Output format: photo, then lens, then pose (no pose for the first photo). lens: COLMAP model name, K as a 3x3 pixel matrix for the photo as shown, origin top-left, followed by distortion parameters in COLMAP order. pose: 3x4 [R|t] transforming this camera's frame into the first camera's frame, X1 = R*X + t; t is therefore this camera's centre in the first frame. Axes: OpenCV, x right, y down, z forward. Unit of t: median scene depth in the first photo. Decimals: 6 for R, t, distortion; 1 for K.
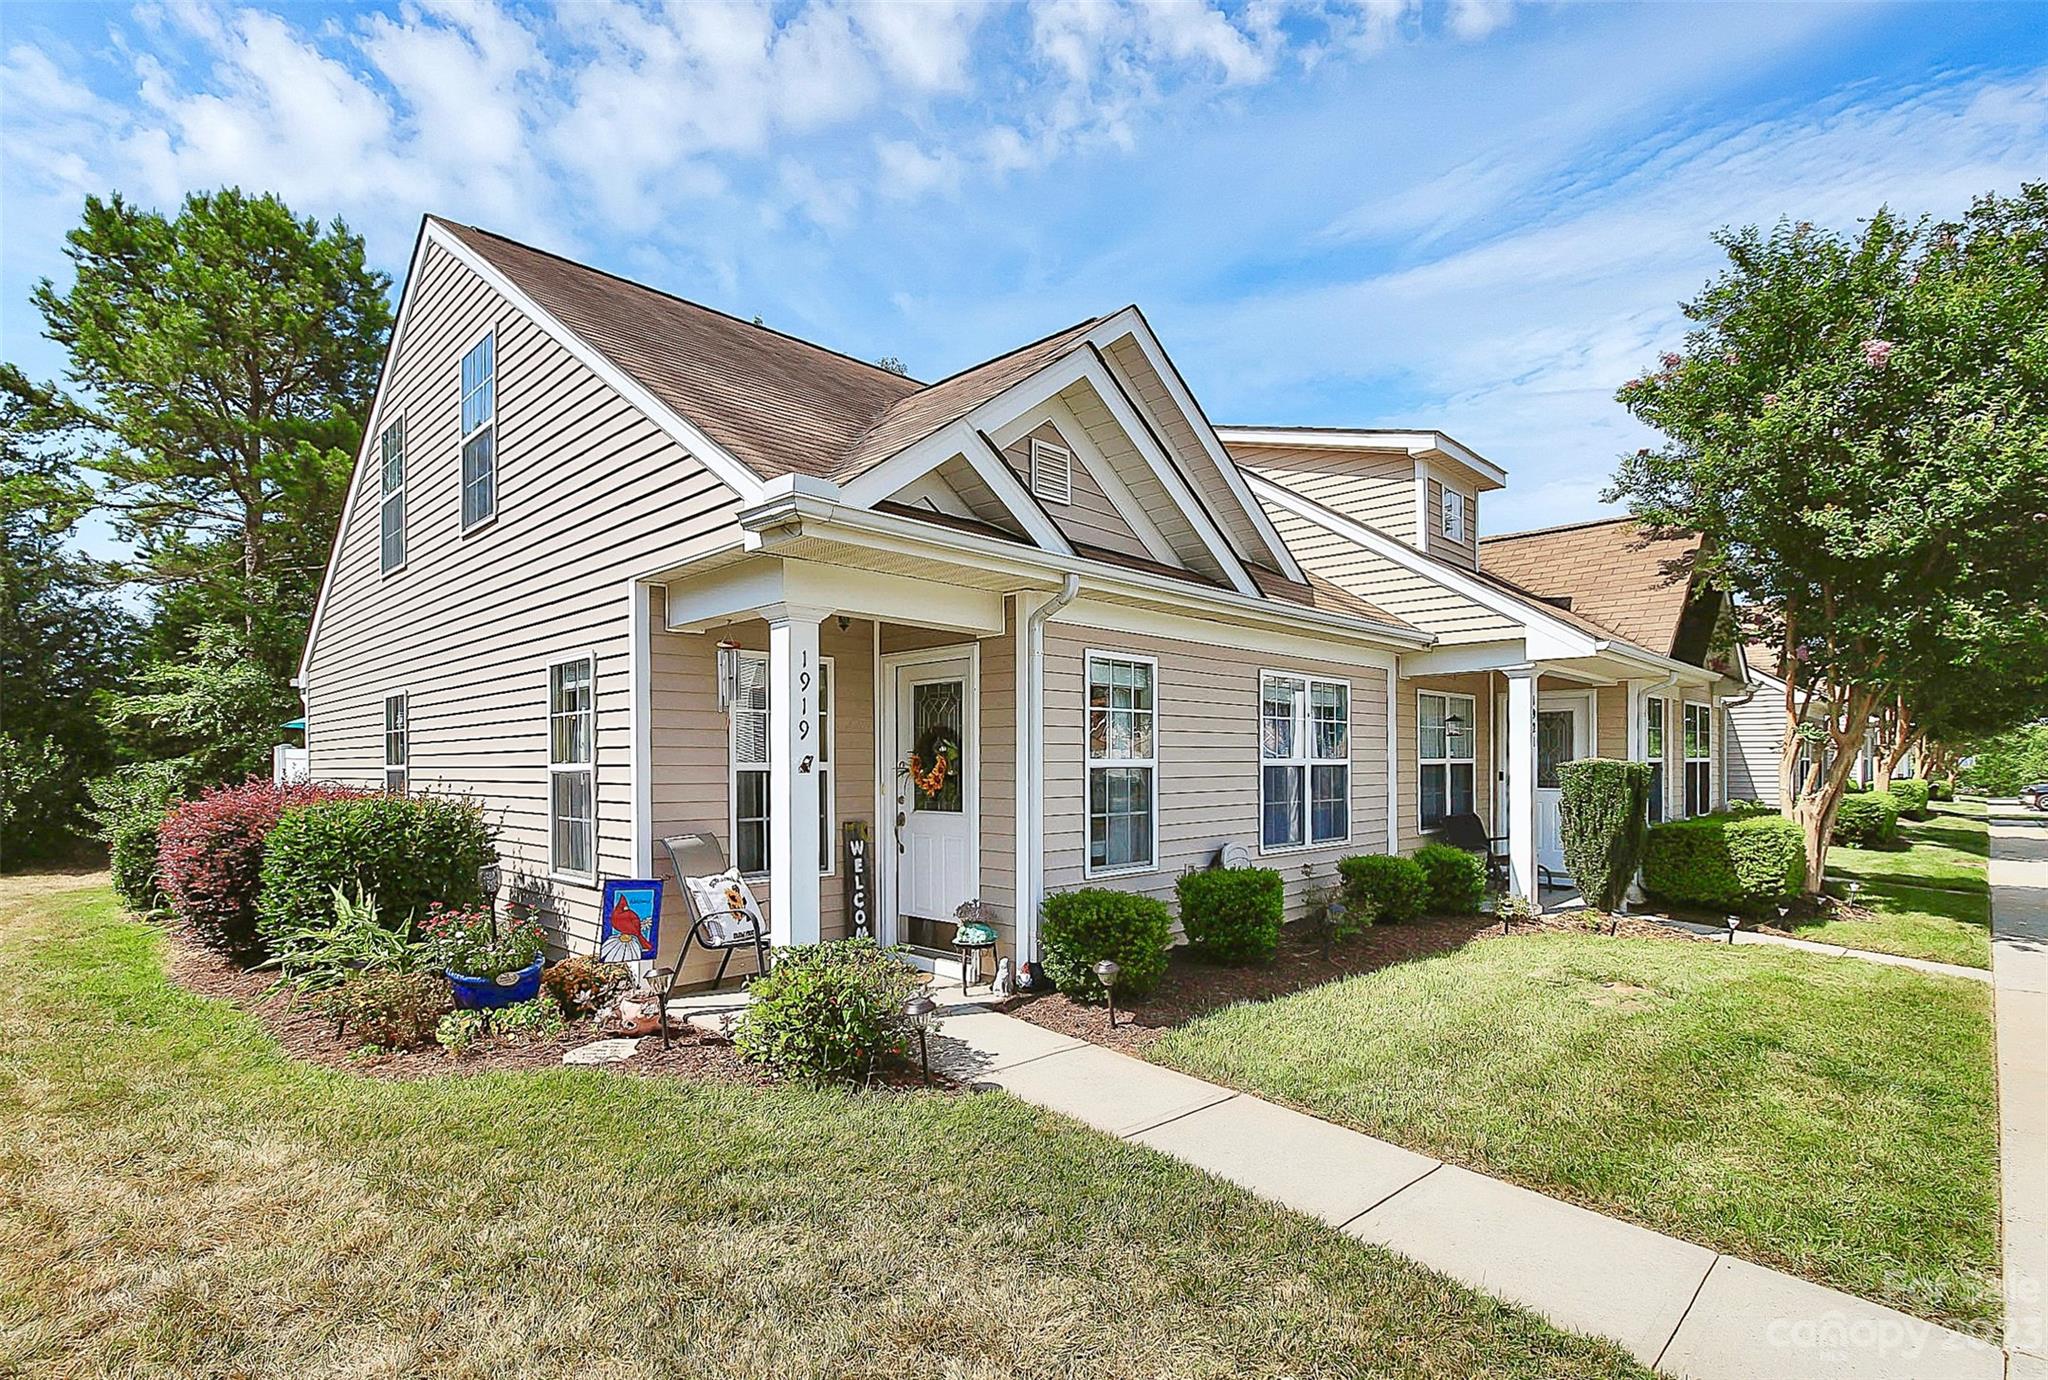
lens RADIAL K [[981.6, 0, 1021.9], [0, 981.6, 766.5], [0, 0, 1]] dist [-0.001379, -0.000172]
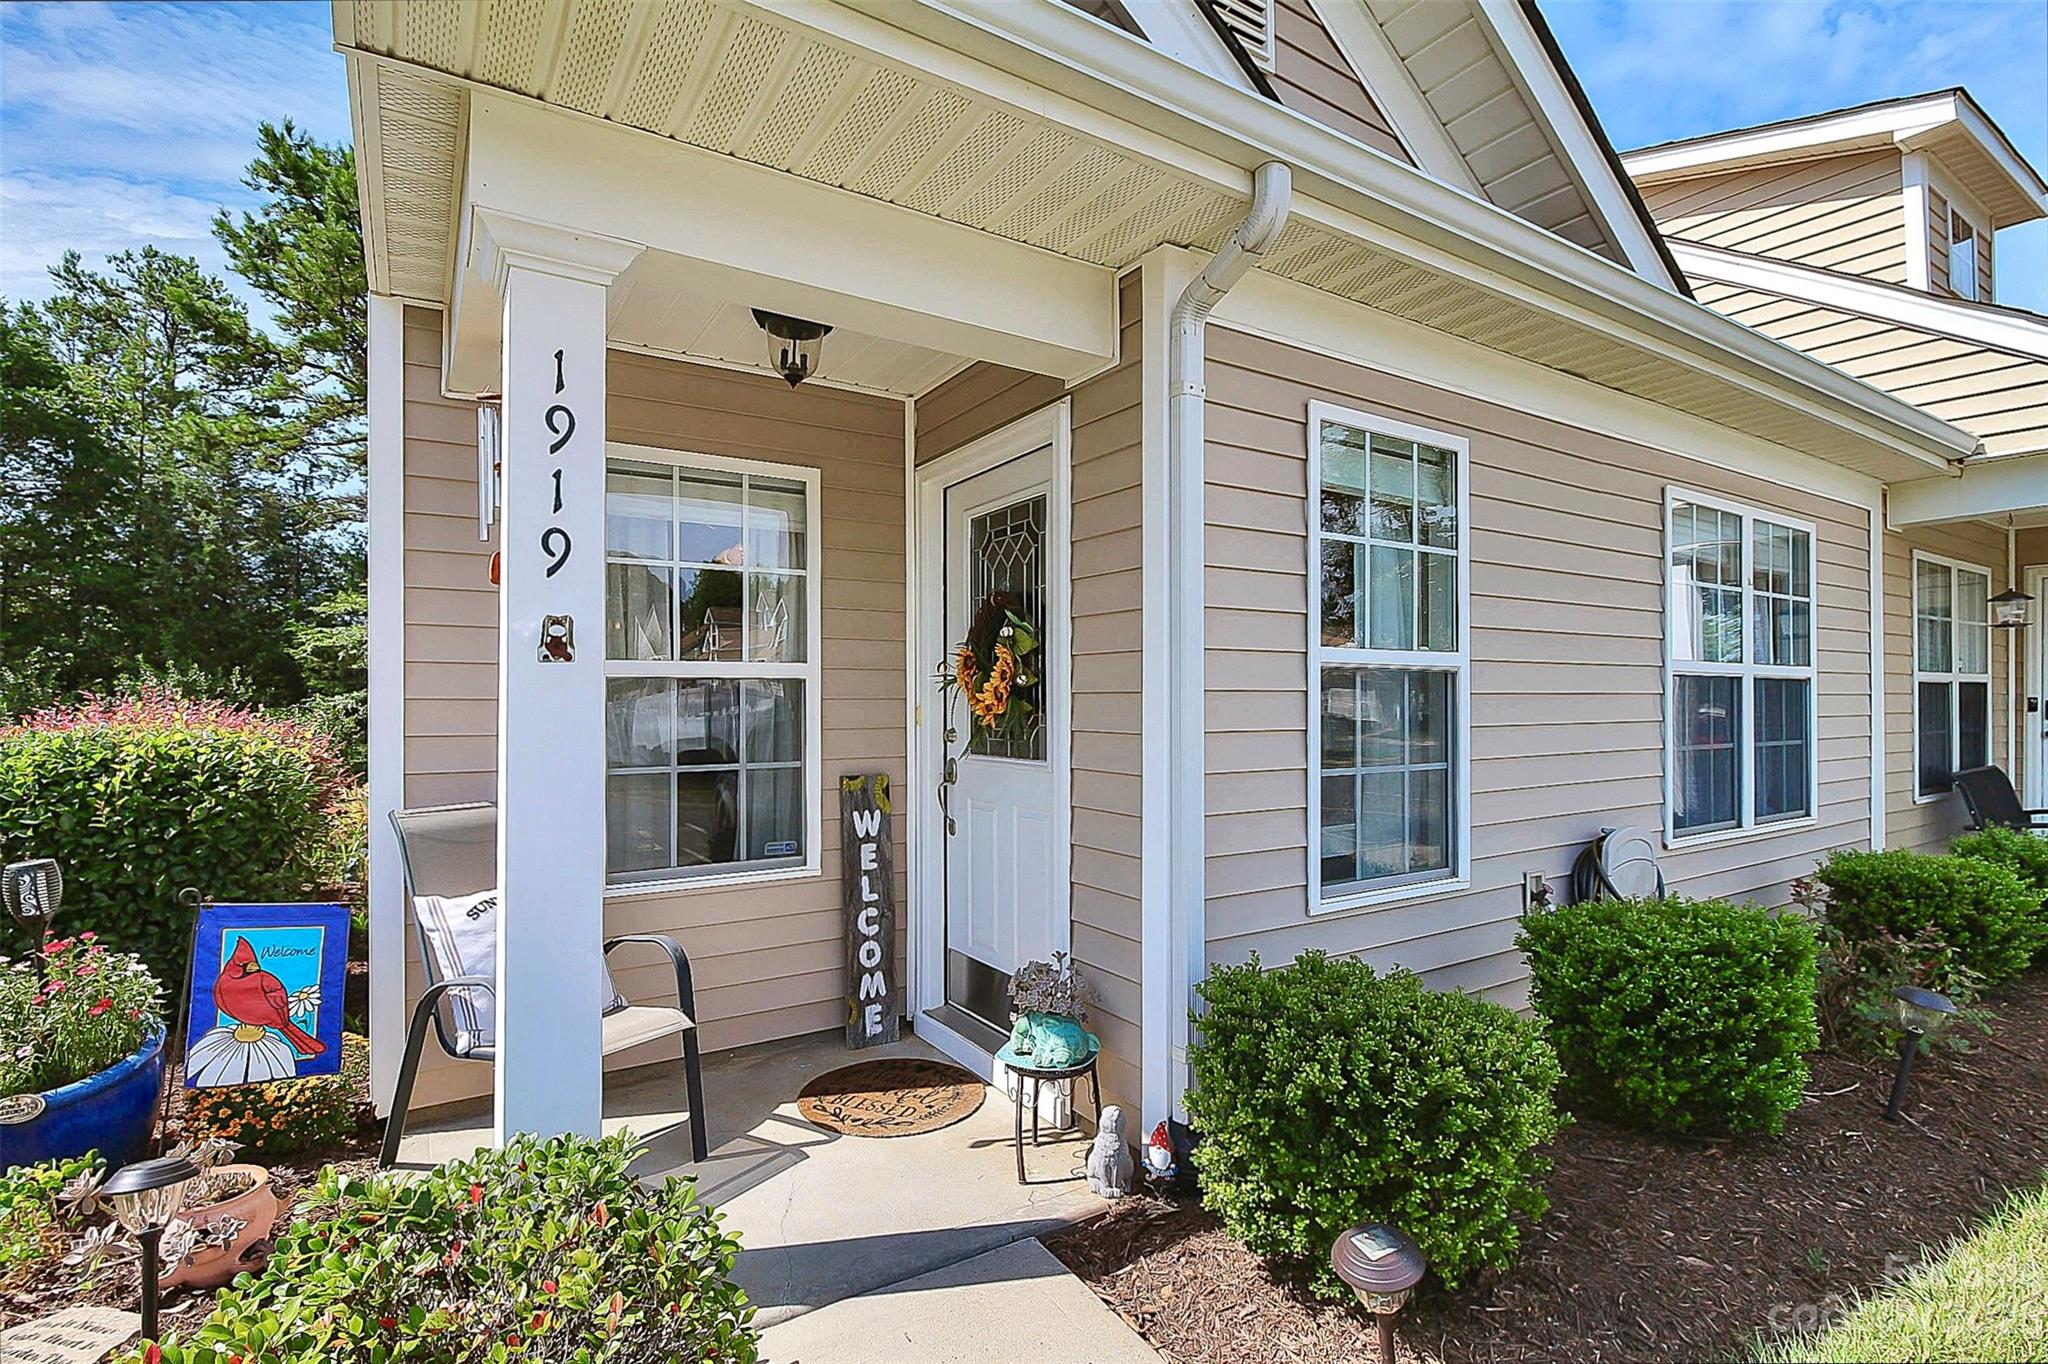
lens RADIAL K [[953.8, 0, 1020.3], [0, 953.8, 708.2], [0, 0, 1]] dist [0.001052, -0.008075]
pose [[0.973566, 0.000997, -0.228406, 0.033597], [-0.000504, 0.999997, 0.002219, 0.018371], [0.228407, -0.002045, 0.973564, 0.513978]]
